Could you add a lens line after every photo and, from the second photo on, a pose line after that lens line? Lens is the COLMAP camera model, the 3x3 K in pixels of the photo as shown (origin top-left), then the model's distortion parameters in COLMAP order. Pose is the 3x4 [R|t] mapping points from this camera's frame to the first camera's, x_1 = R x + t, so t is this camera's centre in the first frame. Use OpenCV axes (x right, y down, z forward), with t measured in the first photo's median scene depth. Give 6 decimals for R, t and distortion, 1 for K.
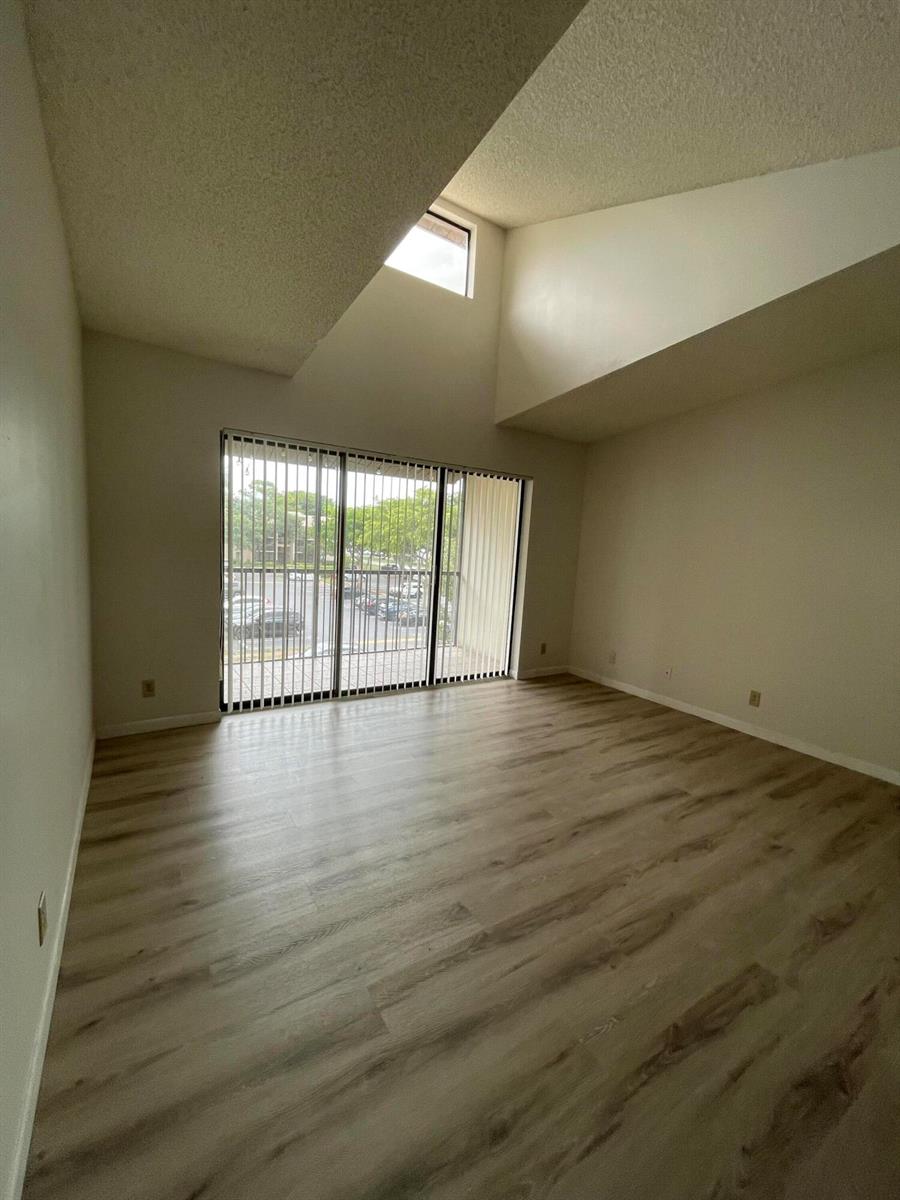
lens RADIAL K [[485.7, 0, 452.1], [0, 485.7, 596.4], [0, 0, 1]] dist [0.003299, 0.000207]
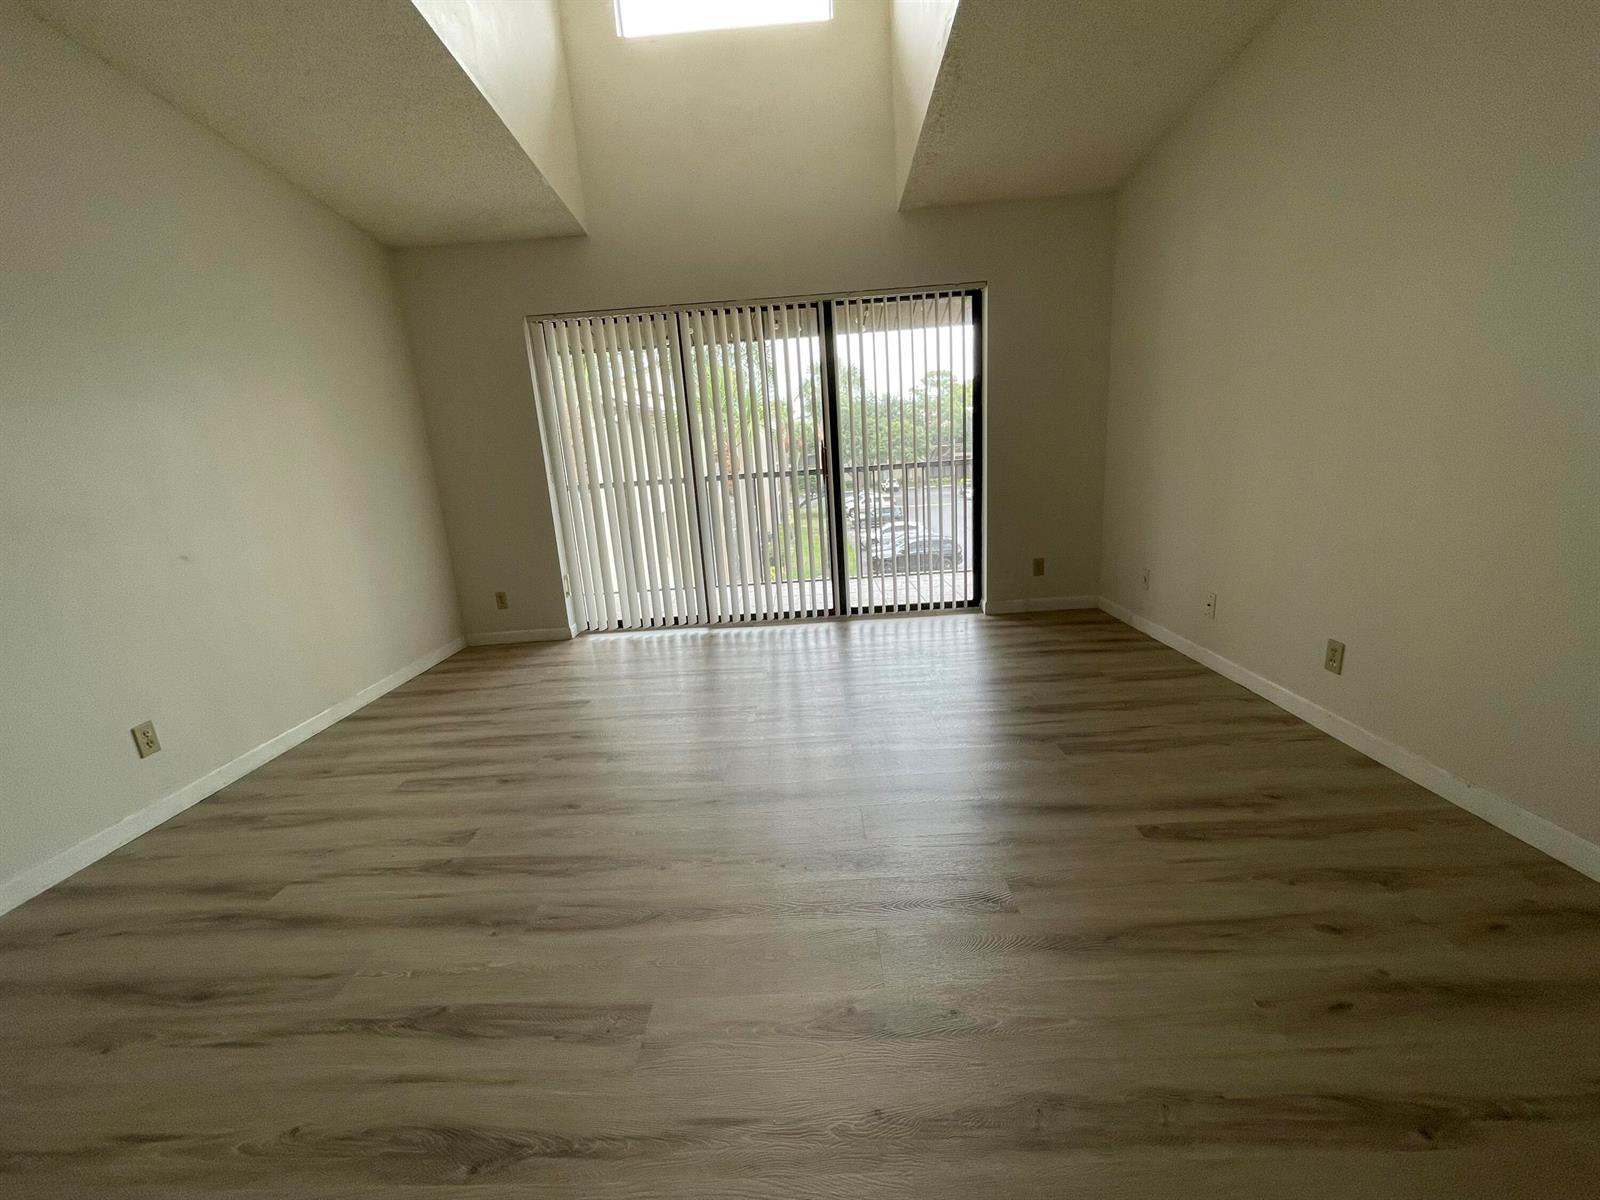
lens RADIAL K [[644.8, 0, 800.0], [0, 644.8, 600.0], [0, 0, 1]] dist [-0.002251, -0.000155]
pose [[0.823160, 0.018390, -0.567512, 0.543621], [0.051000, 0.993041, 0.106153, 0.063845], [0.565515, -0.116324, 0.816494, 0.210995]]
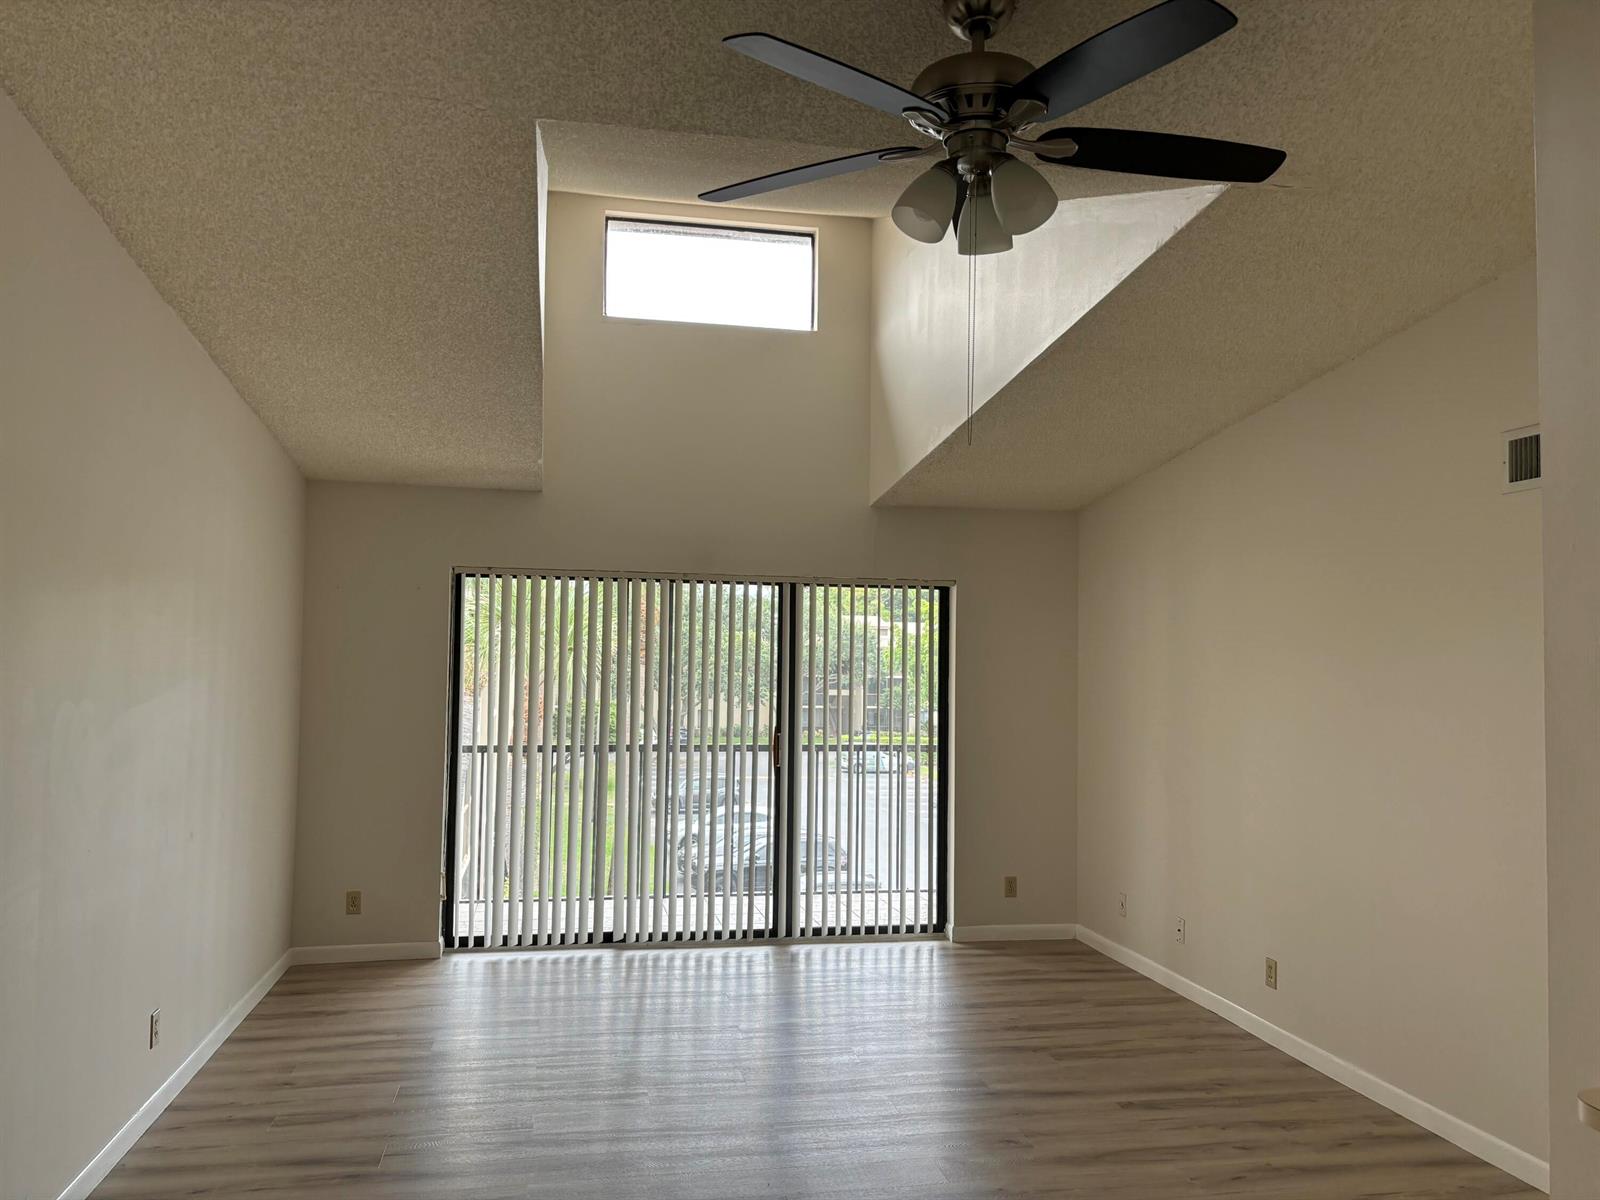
lens RADIAL K [[1200.8, 0, 800.0], [0, 1200.8, 600.0], [0, 0, 1]] dist [0.017952, -0.000286]
pose [[0.927312, -0.061817, -0.369150, 0.650070], [-0.003250, 0.984900, -0.173093, 0.035781], [0.374276, 0.161712, 0.913108, -0.476183]]
